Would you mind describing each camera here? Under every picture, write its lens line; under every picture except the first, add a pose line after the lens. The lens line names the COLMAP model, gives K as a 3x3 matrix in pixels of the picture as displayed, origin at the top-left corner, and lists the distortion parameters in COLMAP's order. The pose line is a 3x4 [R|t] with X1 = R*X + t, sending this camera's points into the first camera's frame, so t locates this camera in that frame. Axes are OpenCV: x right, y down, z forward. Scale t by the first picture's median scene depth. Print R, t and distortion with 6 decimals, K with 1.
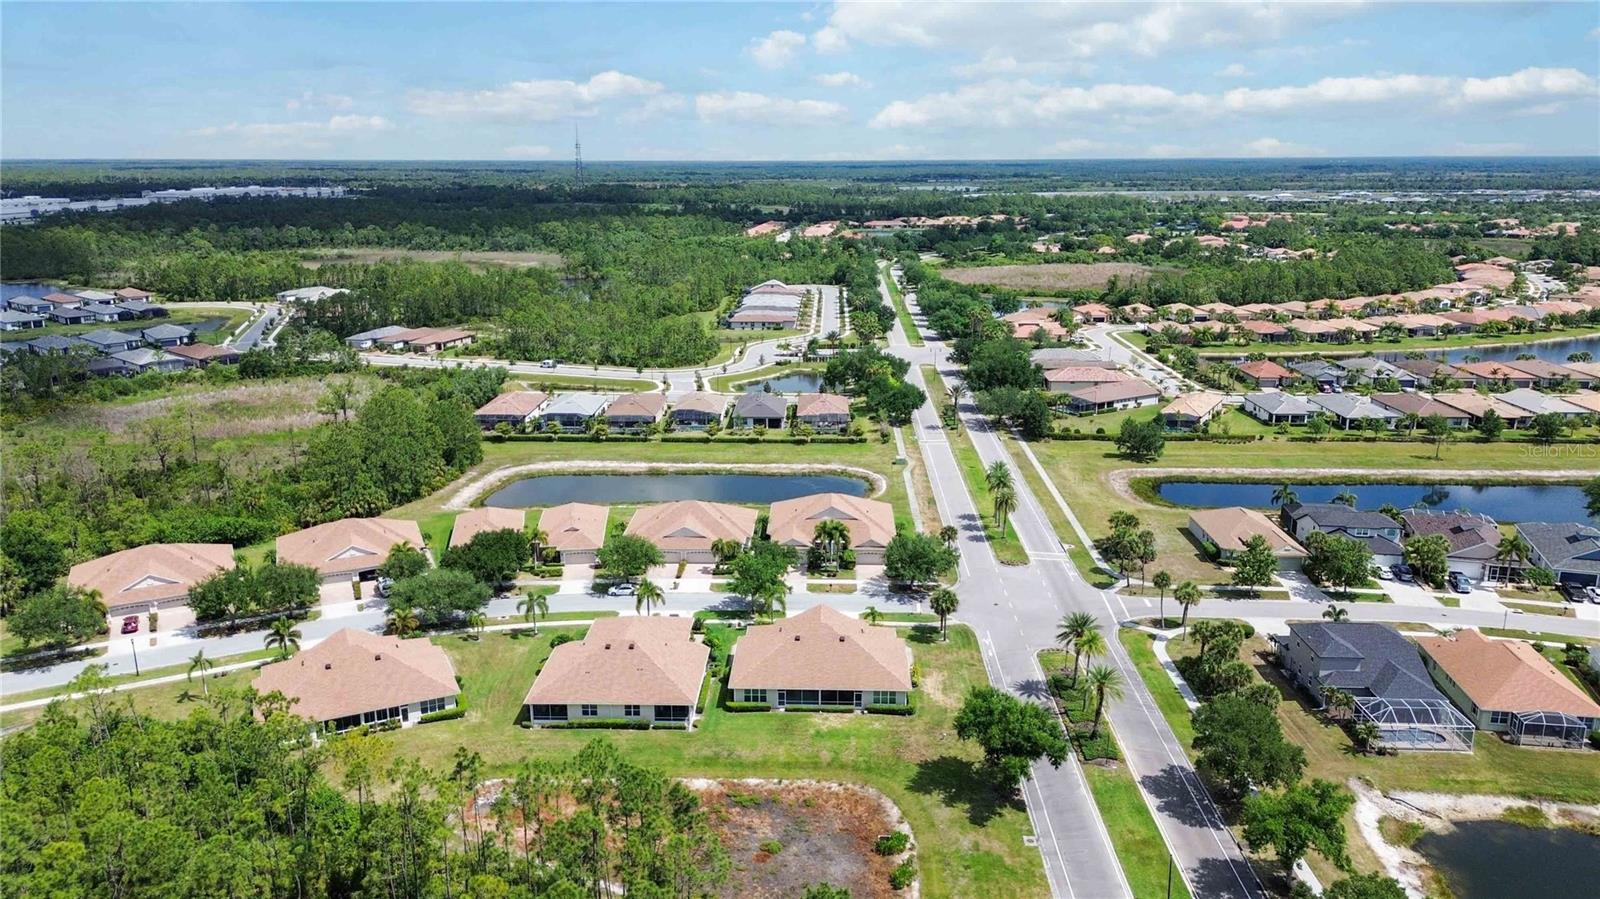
lens RADIAL K [[1131.6, 0, 793.0], [0, 1131.6, 435.7], [0, 0, 1]] dist [0.054062, -0.038376]
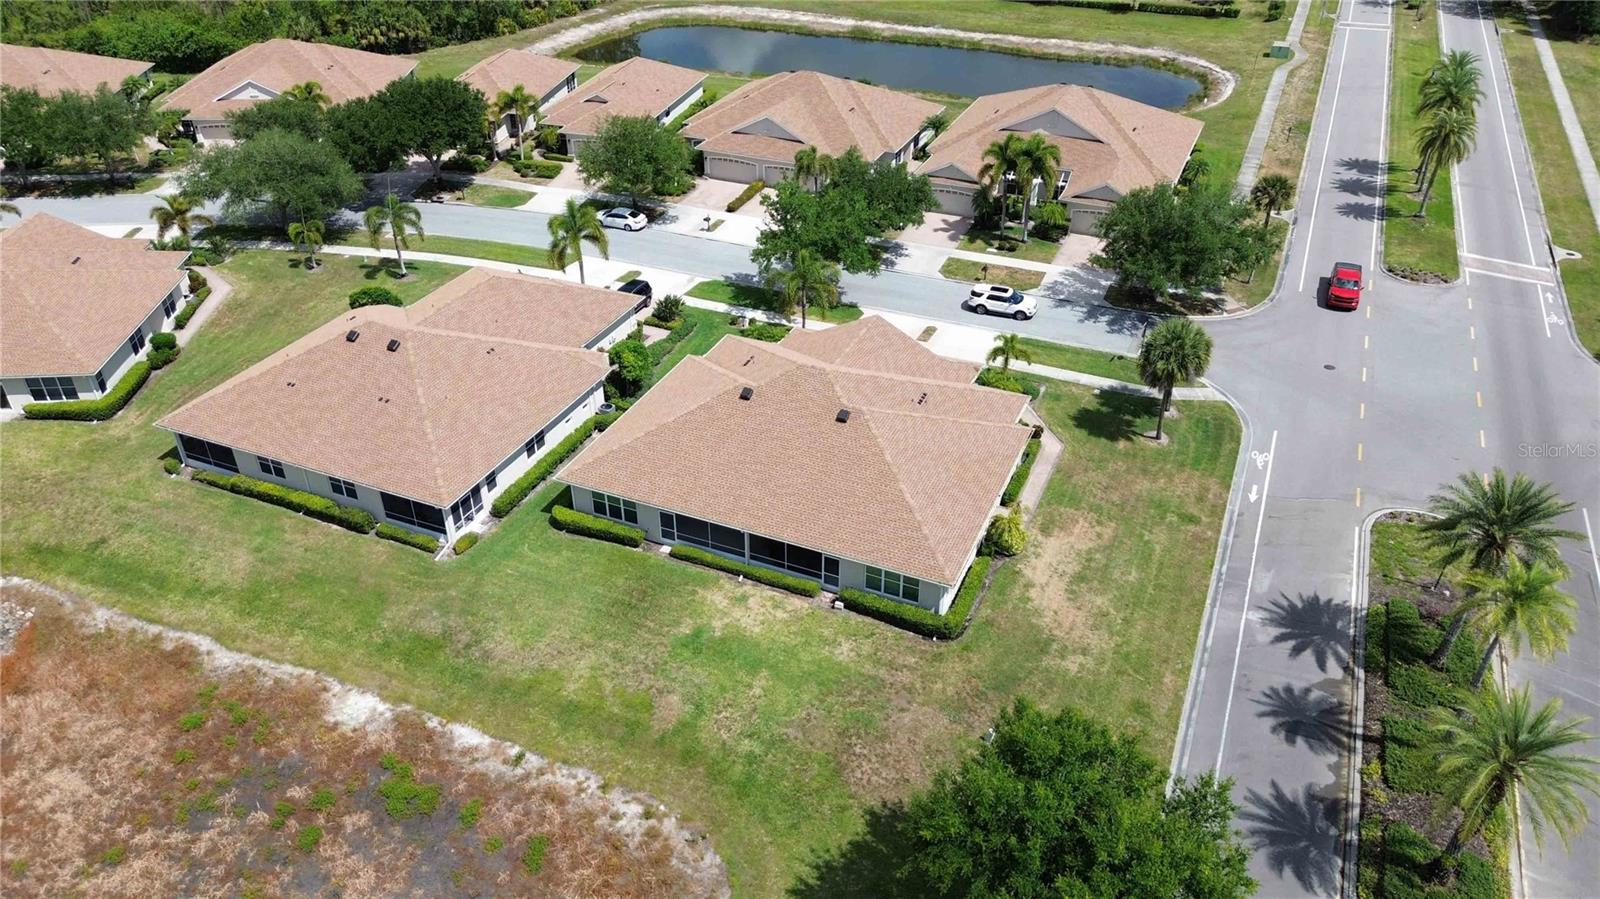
lens RADIAL K [[1131.6, 0, 795.7], [0, 1131.6, 450.2], [0, 0, 1]] dist [0.054062, -0.038376]
pose [[0.927634, 0.204319, -0.312650, 0.140158], [-0.086459, 0.931834, 0.352435, 0.041735], [0.363346, -0.299899, 0.882066, 0.552523]]
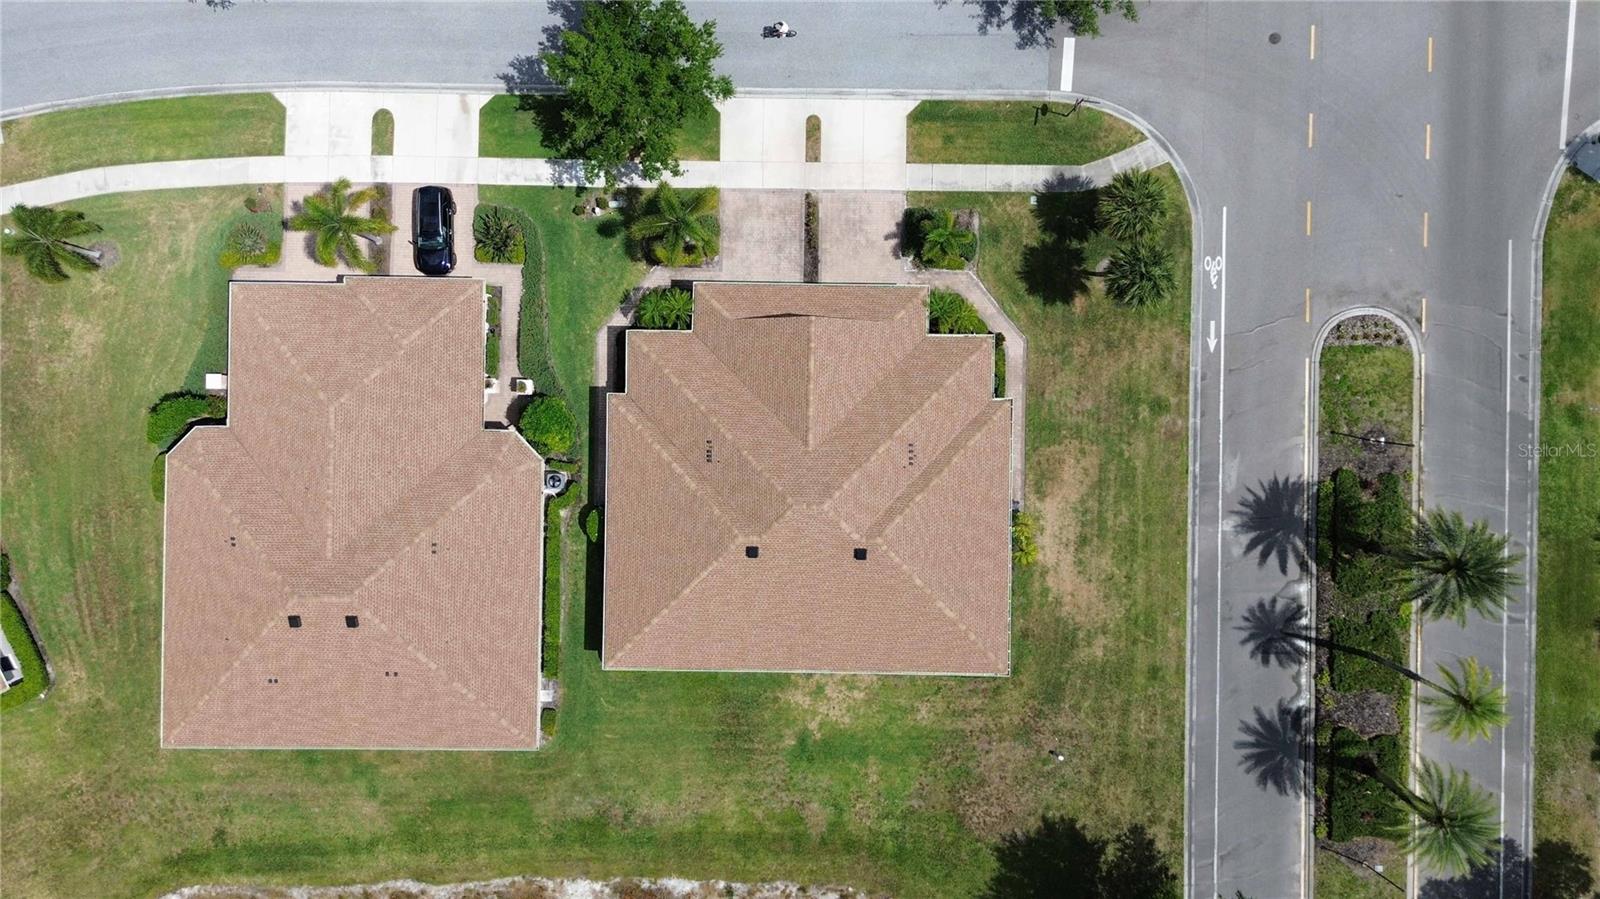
lens RADIAL K [[1131.6, 0, 798.9], [0, 1131.6, 444.9], [0, 0, 1]] dist [0.054062, -0.038376]
pose [[0.999800, -0.019786, -0.002784, 0.020197], [0.007517, 0.243362, 0.969907, -0.202258], [-0.018513, -0.969734, 0.243462, 0.828389]]
